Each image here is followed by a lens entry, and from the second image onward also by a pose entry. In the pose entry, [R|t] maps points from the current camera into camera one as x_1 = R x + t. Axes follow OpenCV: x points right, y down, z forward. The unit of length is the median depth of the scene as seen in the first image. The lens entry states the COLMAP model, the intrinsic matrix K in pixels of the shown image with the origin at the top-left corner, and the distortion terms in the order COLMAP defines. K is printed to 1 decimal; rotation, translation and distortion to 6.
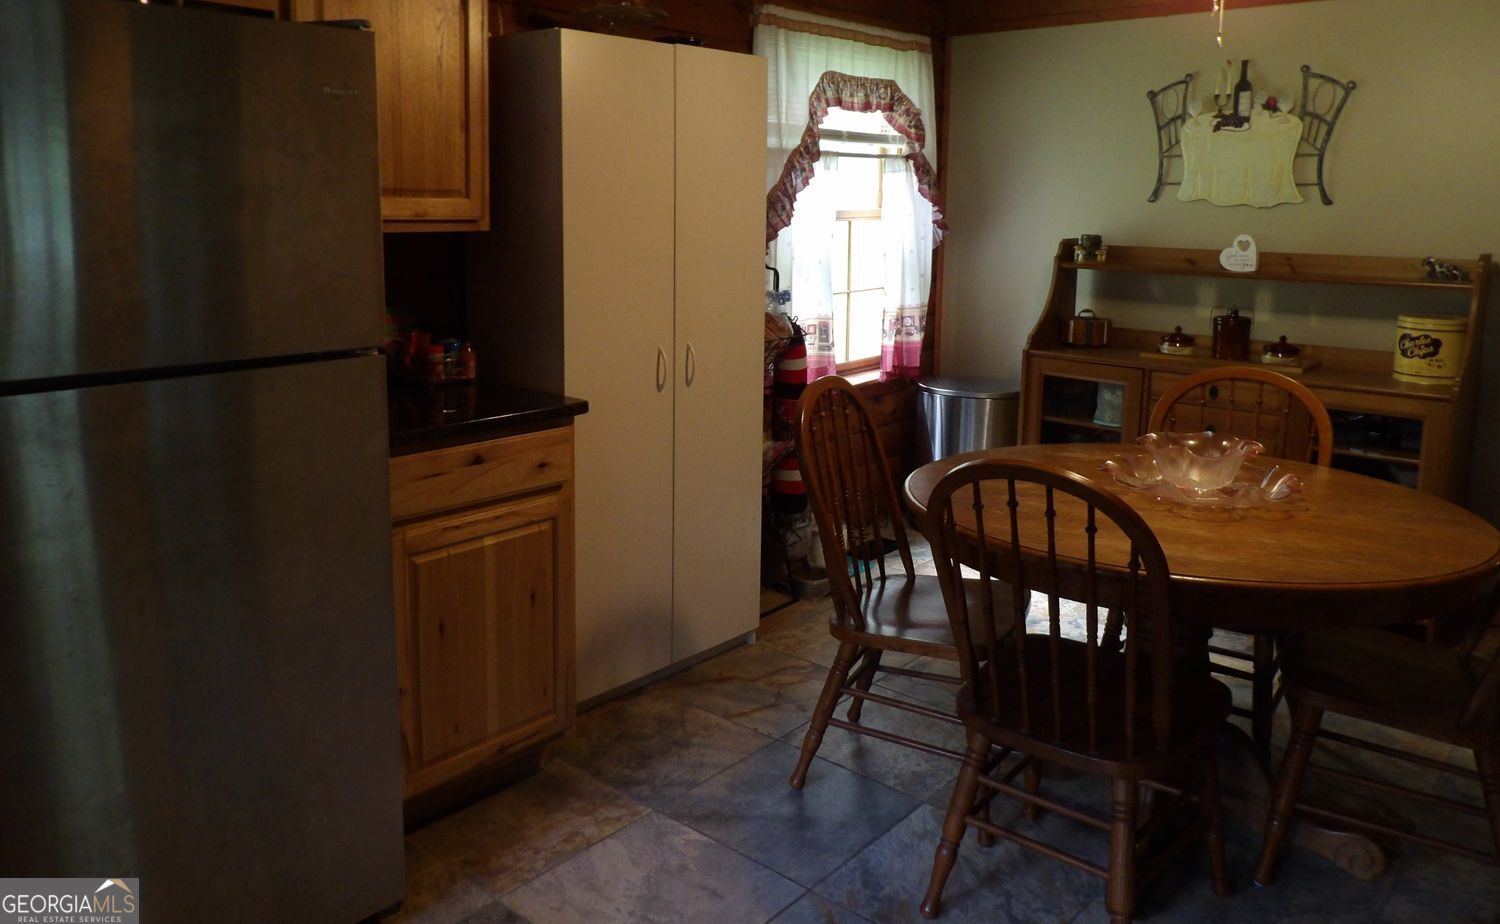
lens RADIAL K [[1219.4, 0, 749.1], [0, 1219.4, 398.9], [0, 0, 1]] dist [-0.013308, -0.003888]
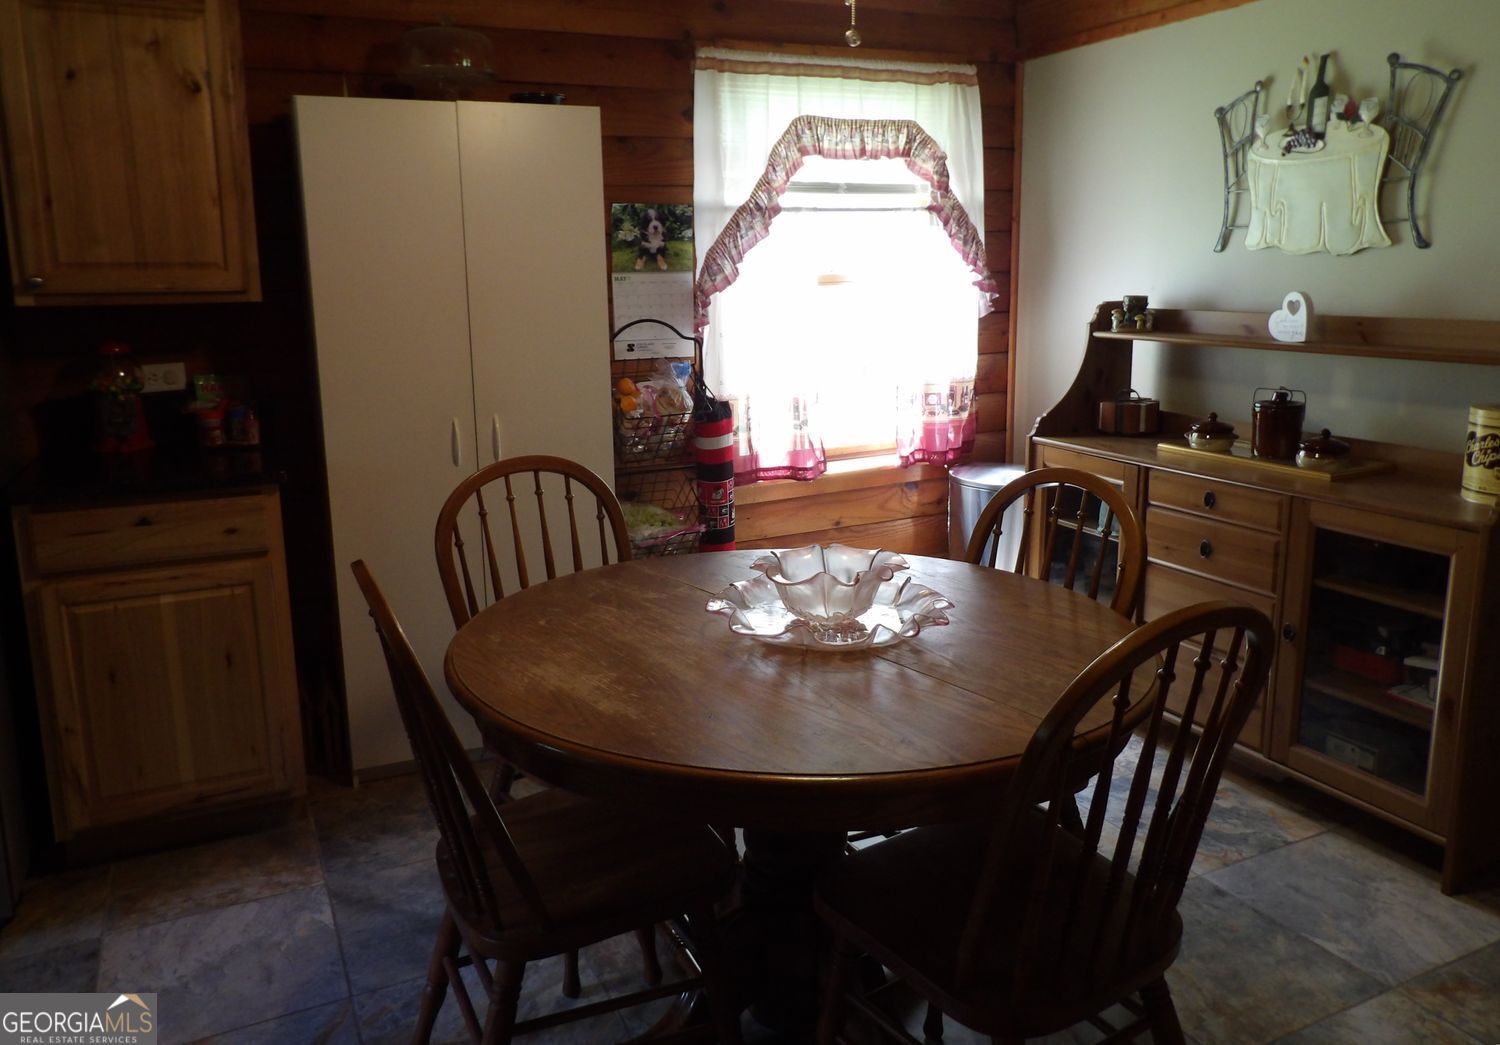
lens RADIAL K [[1198.6, 0, 750.0], [0, 1198.6, 522.5], [0, 0, 1]] dist [-0.002182, 0.003901]
pose [[0.900555, 0.065872, -0.429724, 0.427978], [-0.046379, 0.997370, 0.055693, -0.019030], [0.432262, -0.030224, 0.901241, 0.183792]]
